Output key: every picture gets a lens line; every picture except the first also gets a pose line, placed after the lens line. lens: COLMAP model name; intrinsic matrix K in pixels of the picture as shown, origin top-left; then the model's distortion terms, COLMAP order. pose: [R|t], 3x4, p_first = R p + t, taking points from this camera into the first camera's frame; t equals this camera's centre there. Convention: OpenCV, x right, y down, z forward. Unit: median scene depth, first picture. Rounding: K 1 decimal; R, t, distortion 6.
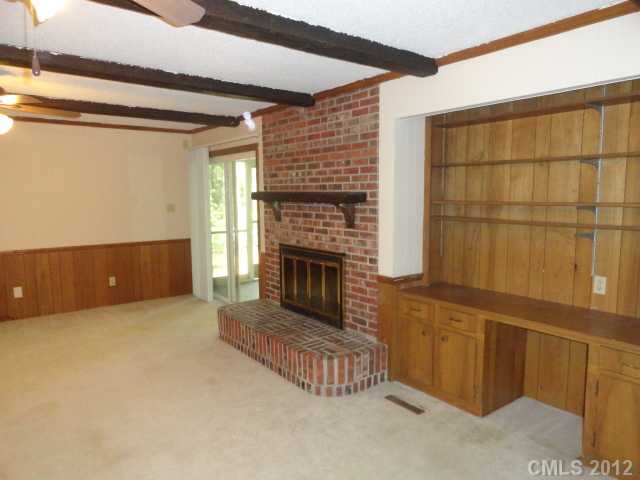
lens RADIAL K [[439.2, 0, 316.1], [0, 439.2, 239.9], [0, 0, 1]] dist [0.003720, 0.006775]
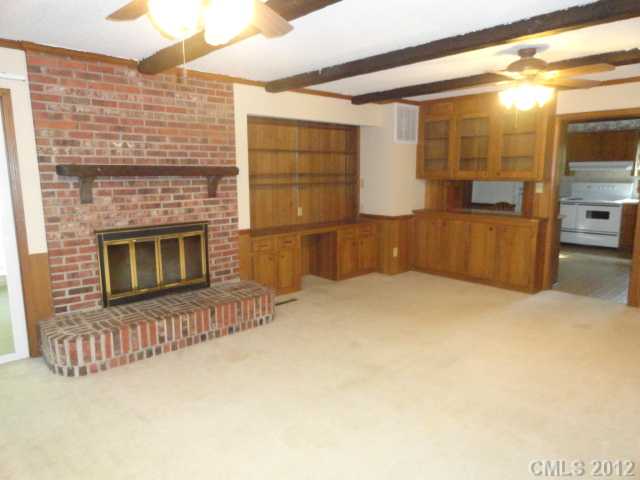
lens RADIAL K [[439.2, 0, 316.6], [0, 439.2, 241.8], [0, 0, 1]] dist [0.003720, 0.006775]
pose [[-0.086437, -0.153291, 0.984393, -1.089120], [0.113417, 0.980154, 0.162590, -0.067705], [-0.989780, 0.125701, -0.067335, 0.793569]]
